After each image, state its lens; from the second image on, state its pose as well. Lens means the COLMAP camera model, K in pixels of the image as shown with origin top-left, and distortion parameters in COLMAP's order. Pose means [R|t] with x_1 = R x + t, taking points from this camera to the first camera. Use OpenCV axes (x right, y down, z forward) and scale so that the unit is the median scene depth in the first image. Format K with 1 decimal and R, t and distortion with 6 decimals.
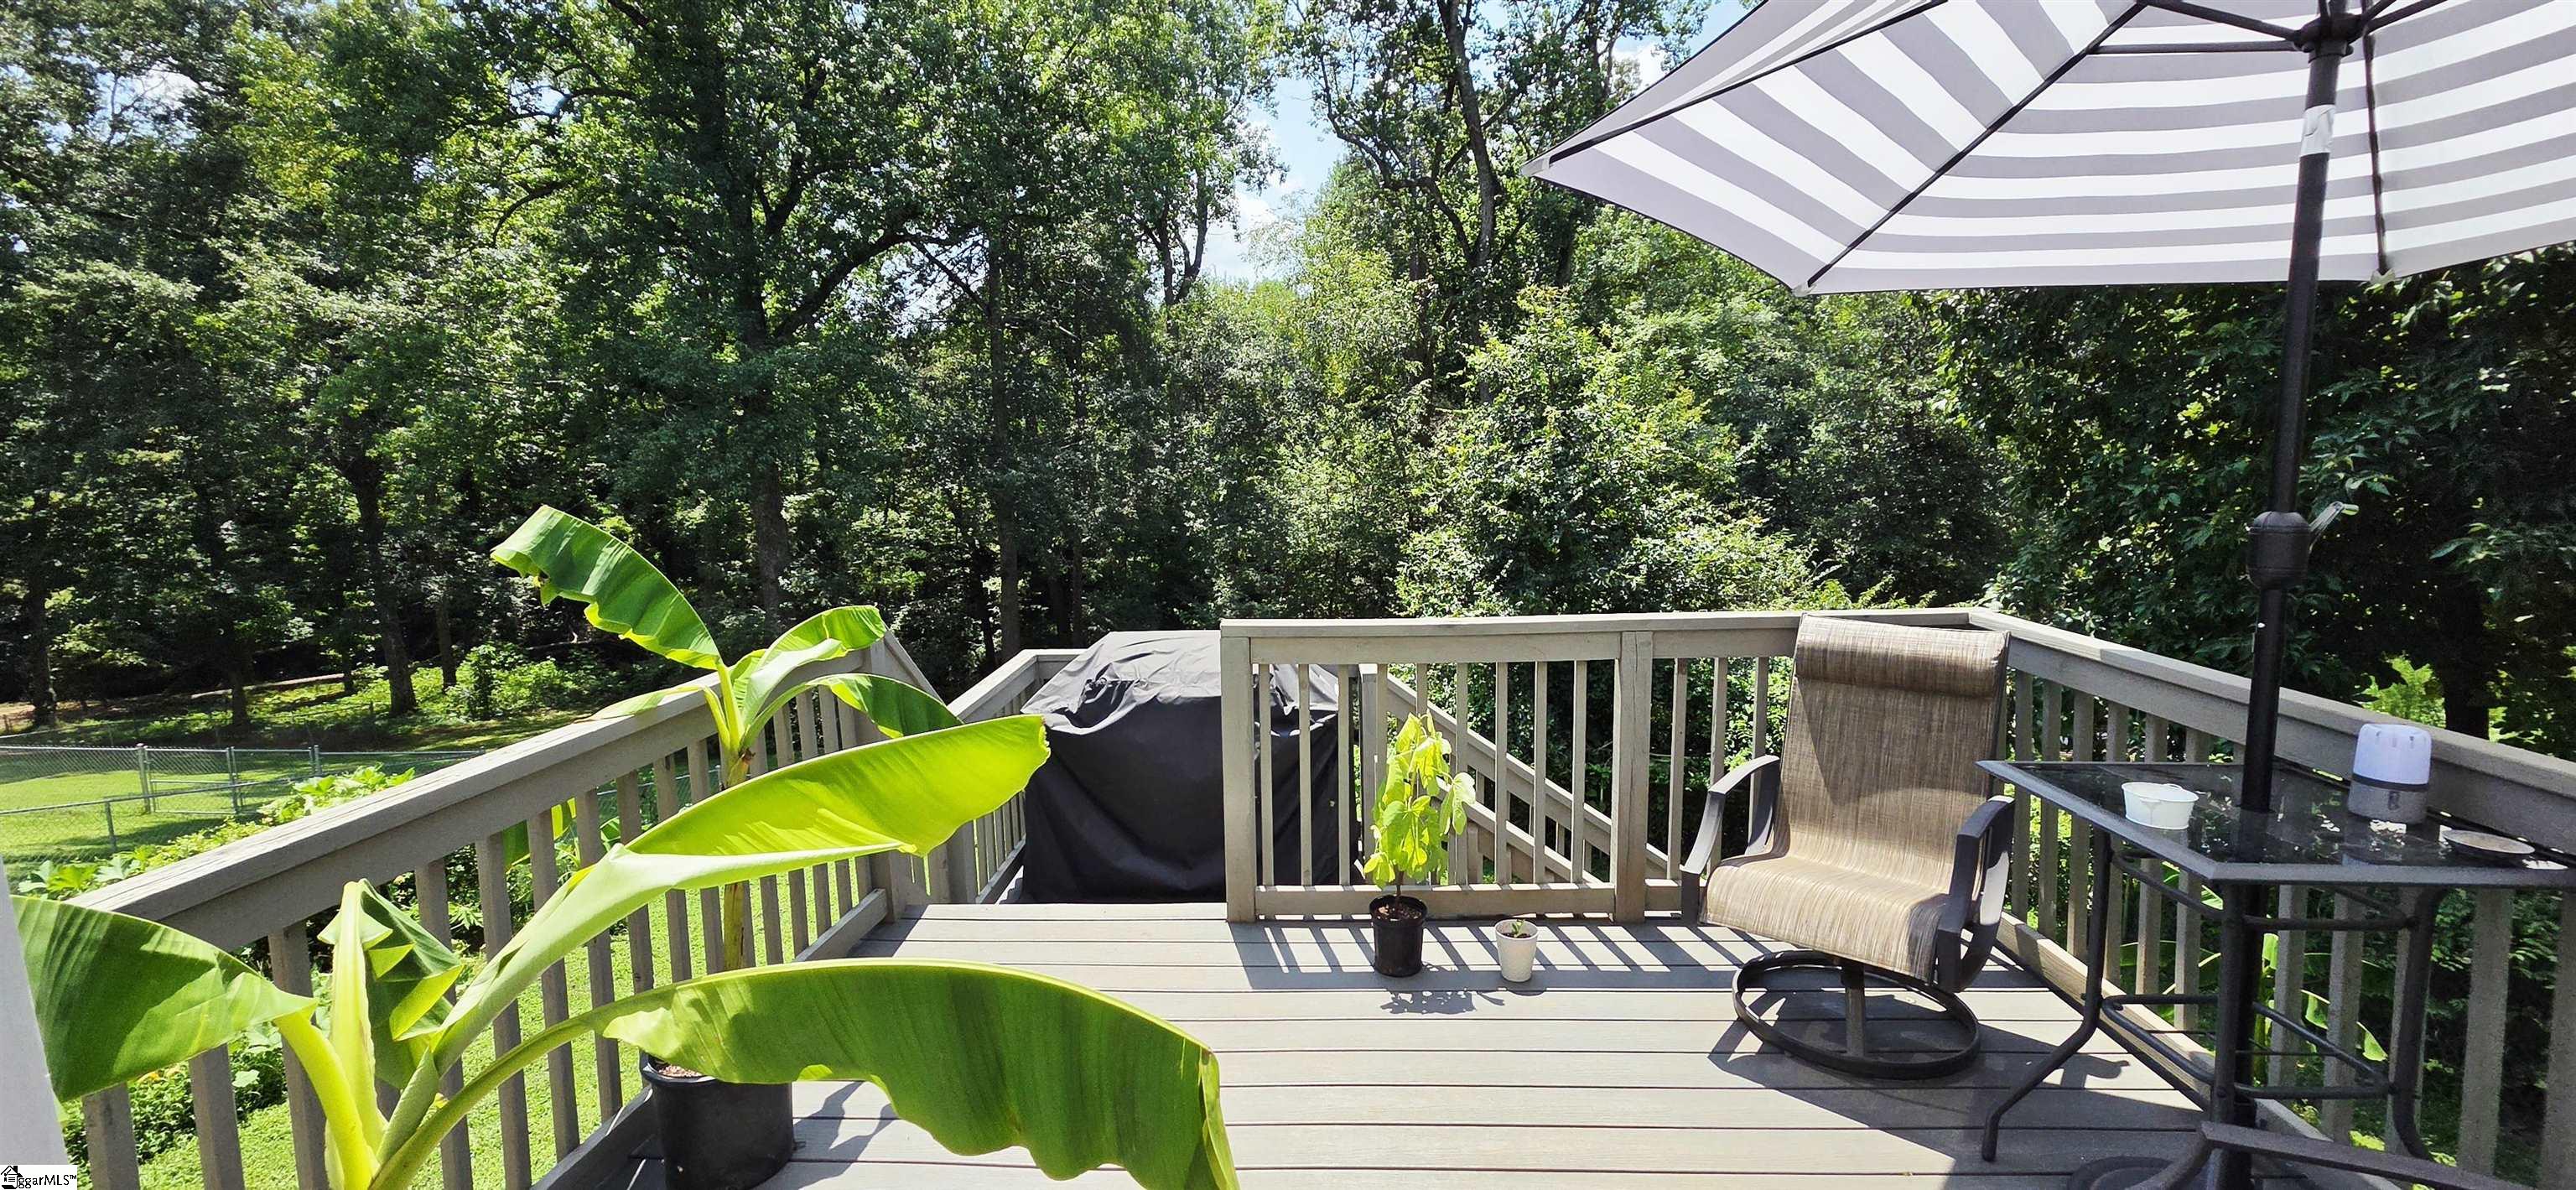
lens RADIAL K [[1059.5, 0, 1288.0], [0, 1059.5, 595.0], [0, 0, 1]] dist [-0.002069, 0.000004]
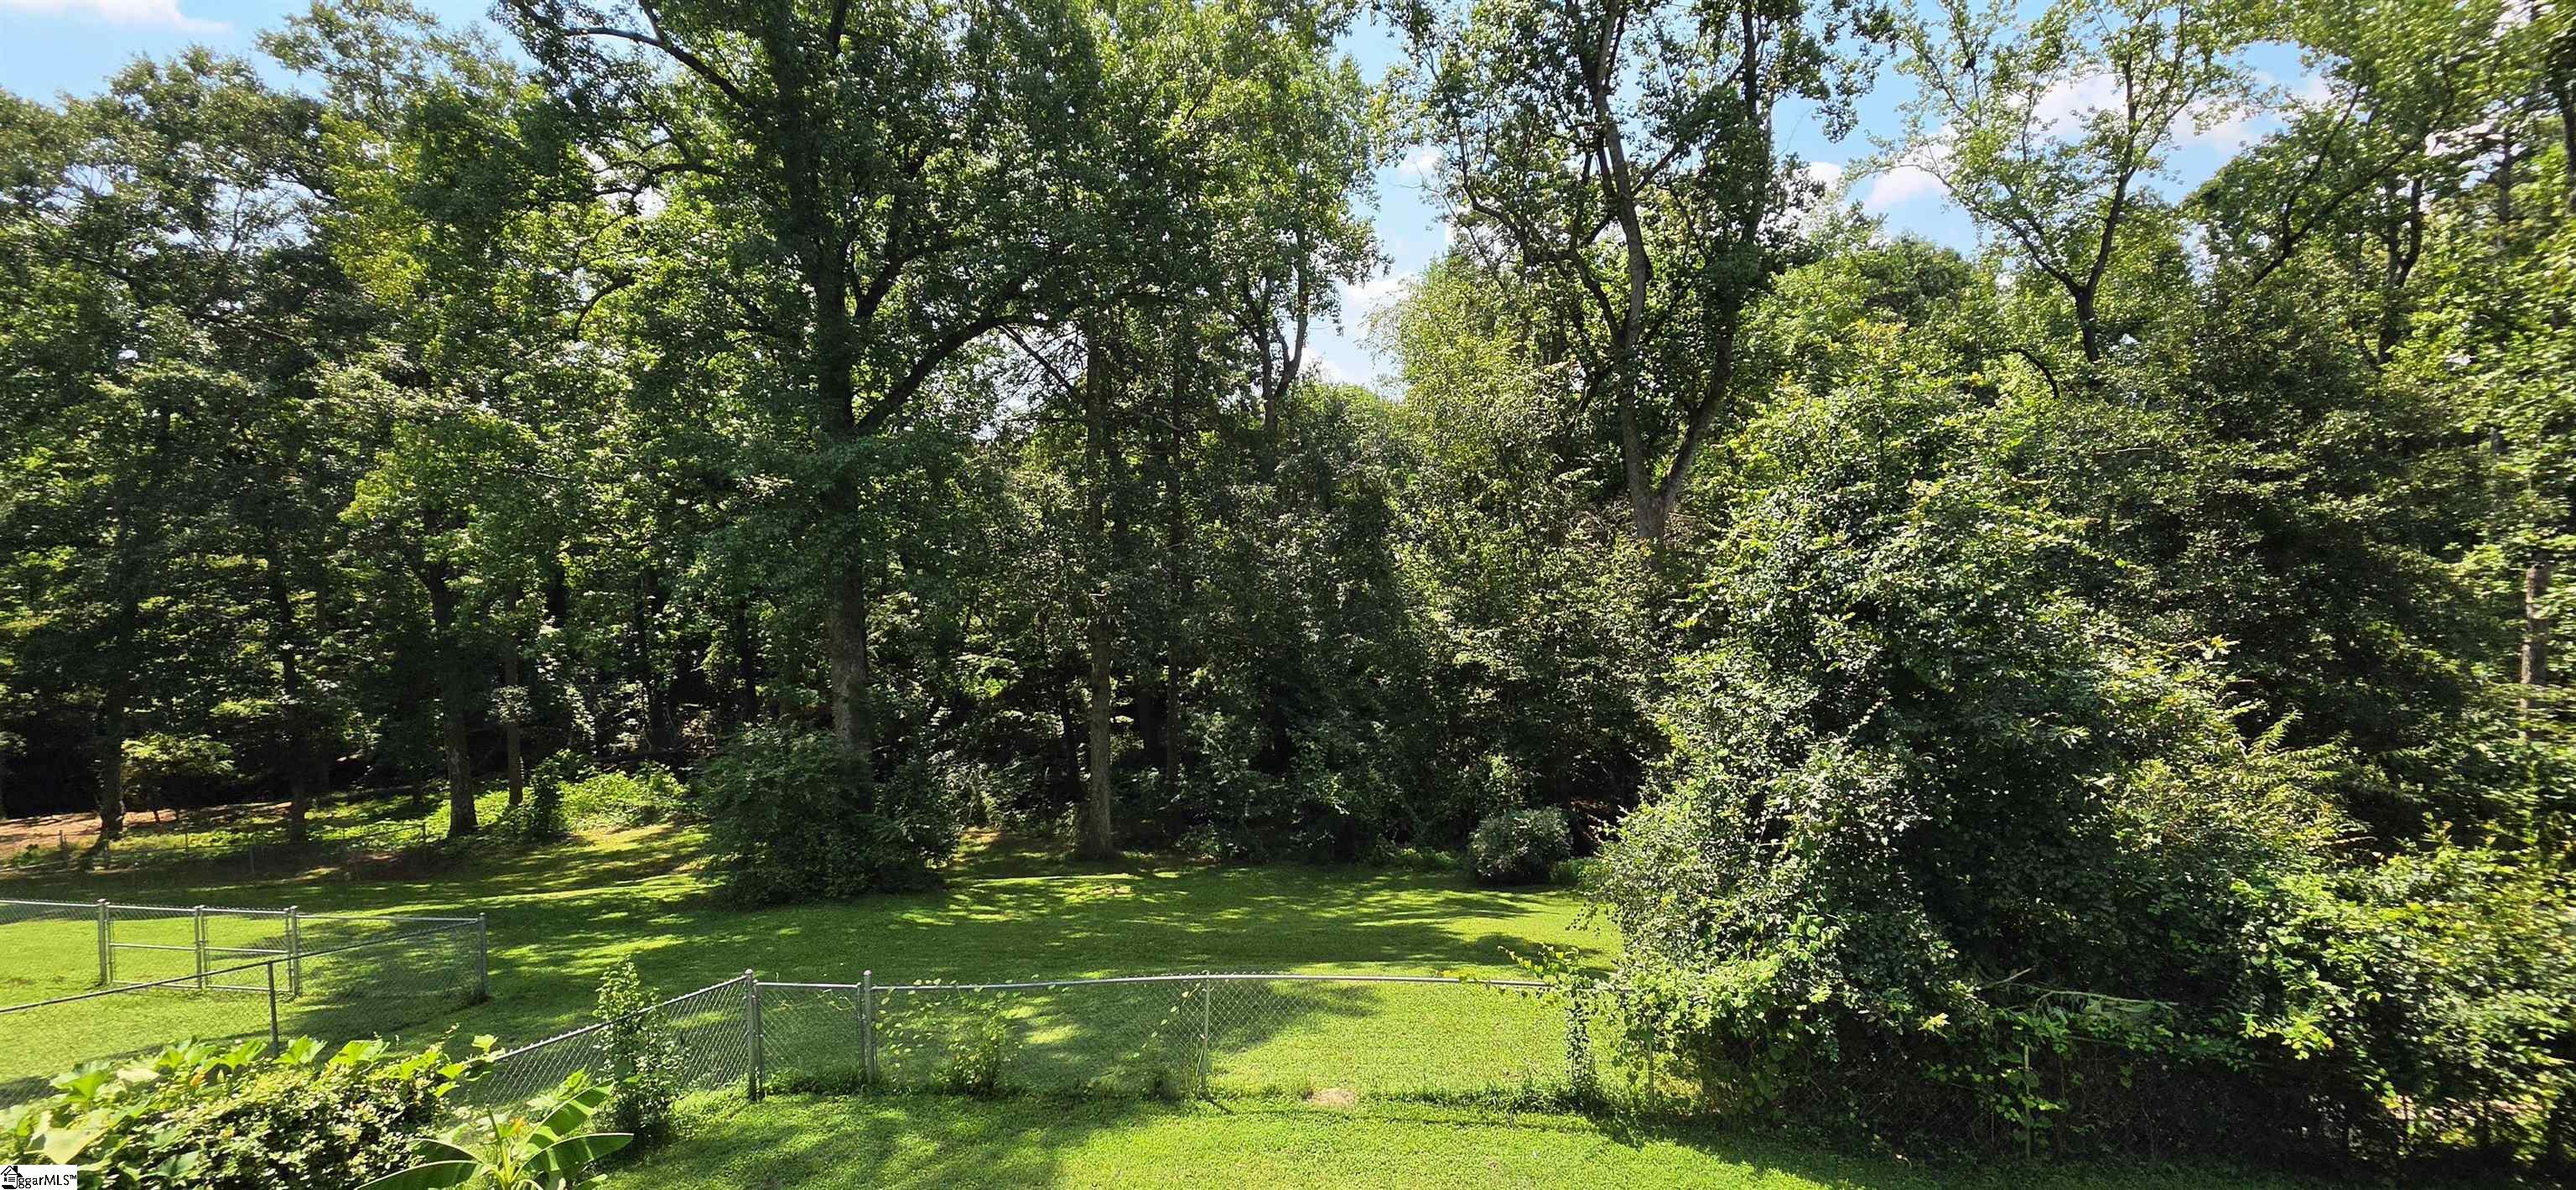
lens RADIAL K [[1059.5, 0, 1288.0], [0, 1059.5, 595.0], [0, 0, 1]] dist [-0.002069, 0.000004]
pose [[0.997675, -0.000626, -0.068149, -0.043242], [-0.006014, 0.995248, -0.097187, -0.012226], [0.067886, 0.097371, 0.992930, 0.107969]]
